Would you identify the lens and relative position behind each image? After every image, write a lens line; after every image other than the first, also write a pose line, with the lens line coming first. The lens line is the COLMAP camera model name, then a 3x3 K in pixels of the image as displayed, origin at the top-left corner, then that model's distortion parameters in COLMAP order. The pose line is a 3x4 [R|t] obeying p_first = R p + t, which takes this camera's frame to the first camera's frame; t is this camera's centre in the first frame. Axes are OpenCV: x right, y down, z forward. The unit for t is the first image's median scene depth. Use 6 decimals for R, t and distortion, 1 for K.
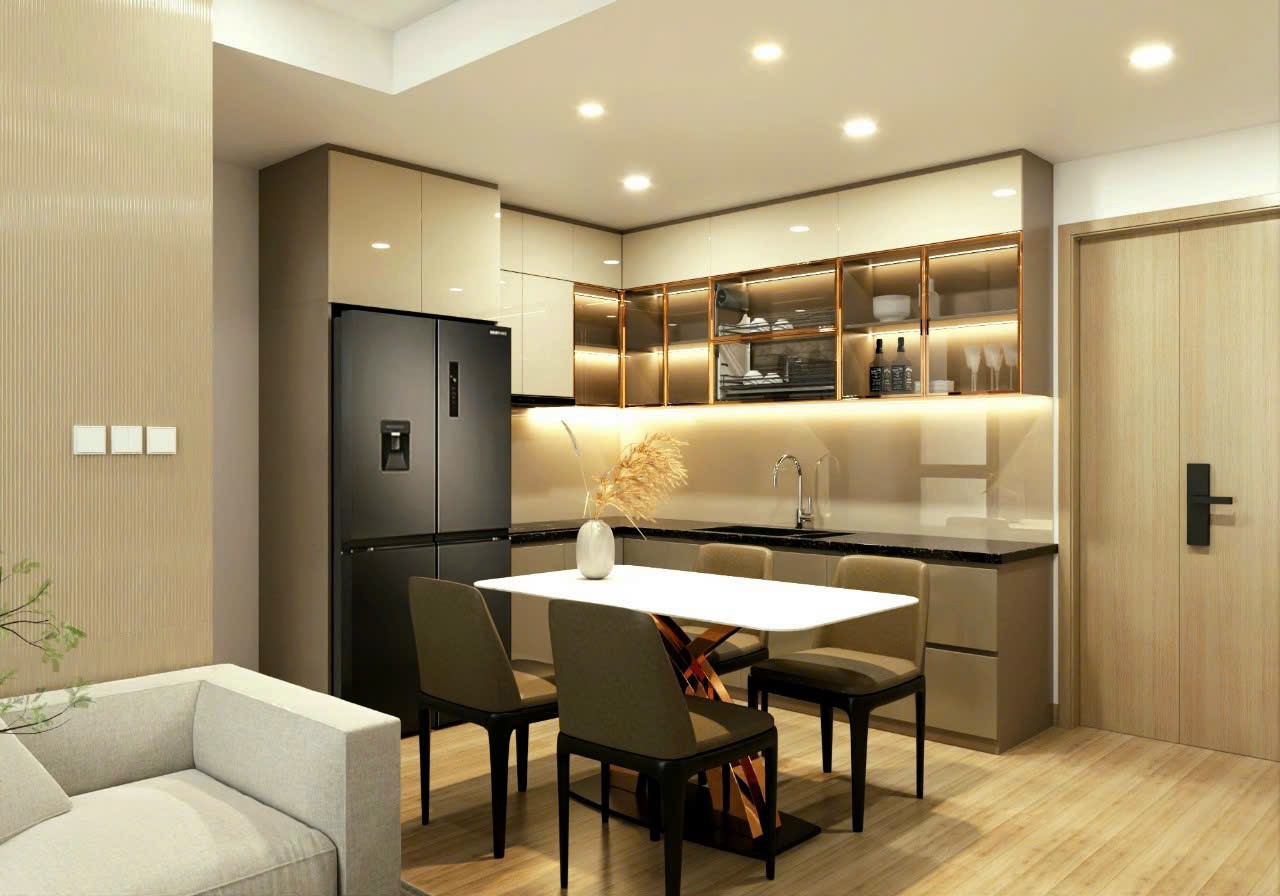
lens RADIAL K [[1003.0, 0, 637.7], [0, 1003.0, 448.5], [0, 0, 1]] dist [-0.001980, 0.004927]
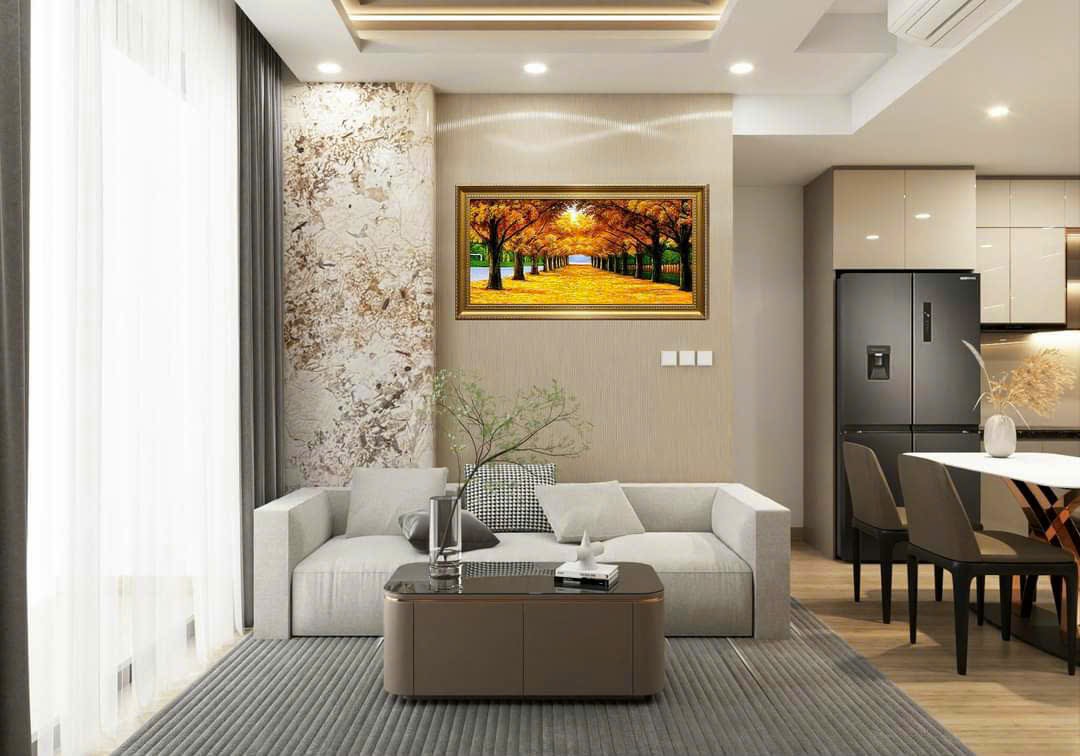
lens RADIAL K [[846.3, 0, 540.3], [0, 846.3, 377.9], [0, 0, 1]] dist [-0.001980, 0.004927]
pose [[0.683092, -0.001036, -0.730332, 0.322804], [0.000271, 0.999999, -0.001165, 0.020697], [0.730332, 0.000597, 0.683092, -0.204505]]
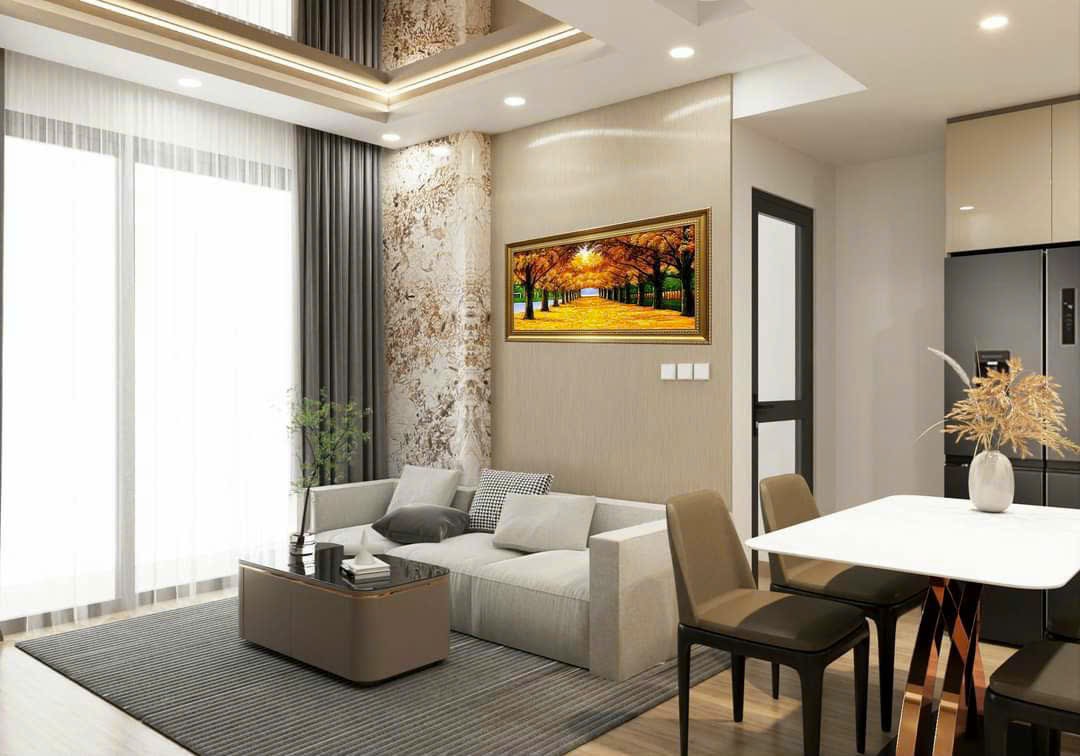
lens RADIAL K [[846.3, 0, 541.0], [0, 846.3, 378.2], [0, 0, 1]] dist [-0.001980, 0.004927]
pose [[0.037393, 0.000012, -0.999301, 0.658163], [0.000323, 1.000000, 0.000024, 0.001844], [0.999301, -0.000324, 0.037393, 0.474193]]
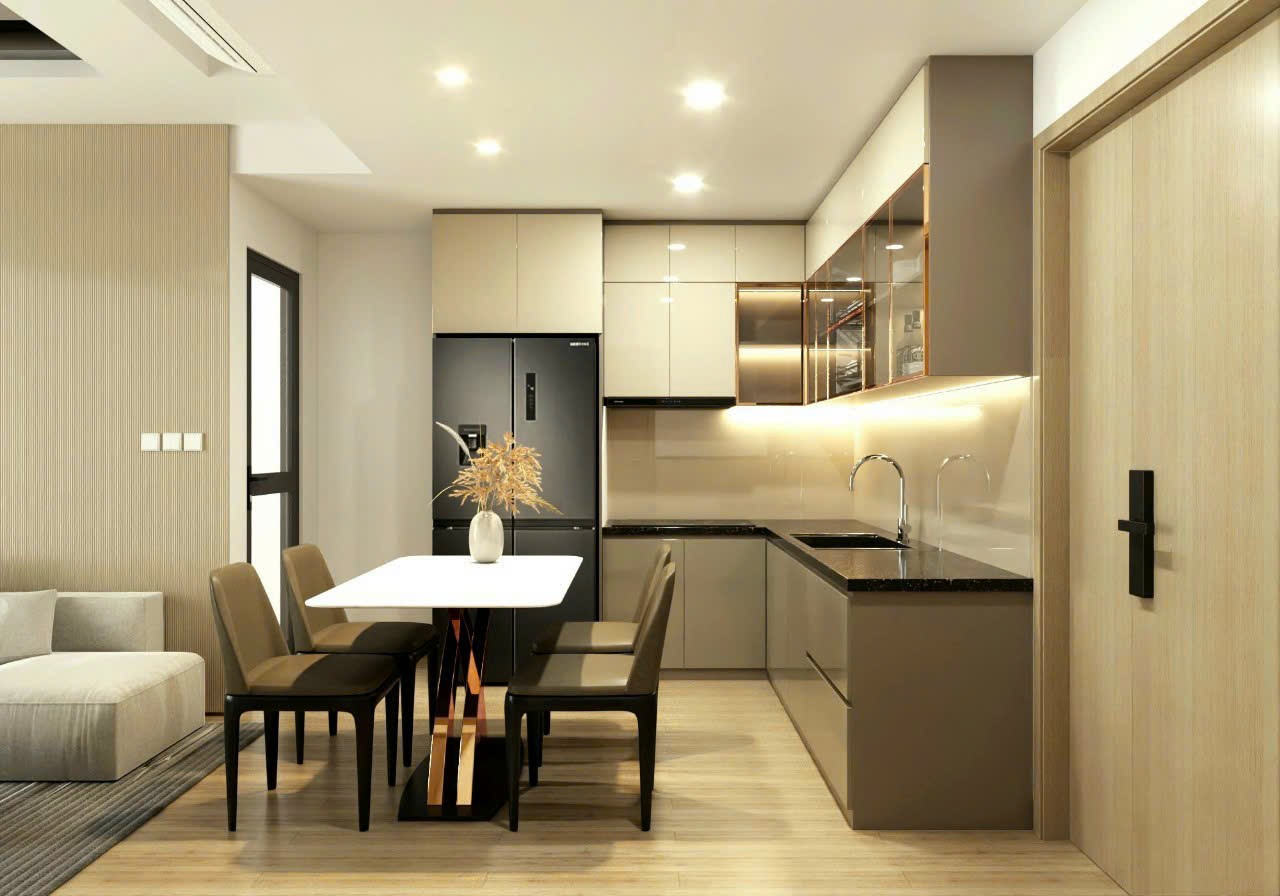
lens RADIAL K [[1003.0, 0, 640.9], [0, 1003.0, 450.1], [0, 0, 1]] dist [-0.001980, 0.004927]
pose [[0.684346, 0.001039, -0.729156, 0.788884], [0.000533, 0.999998, 0.001925, 0.000999], [0.729157, -0.001706, 0.684344, 0.312333]]
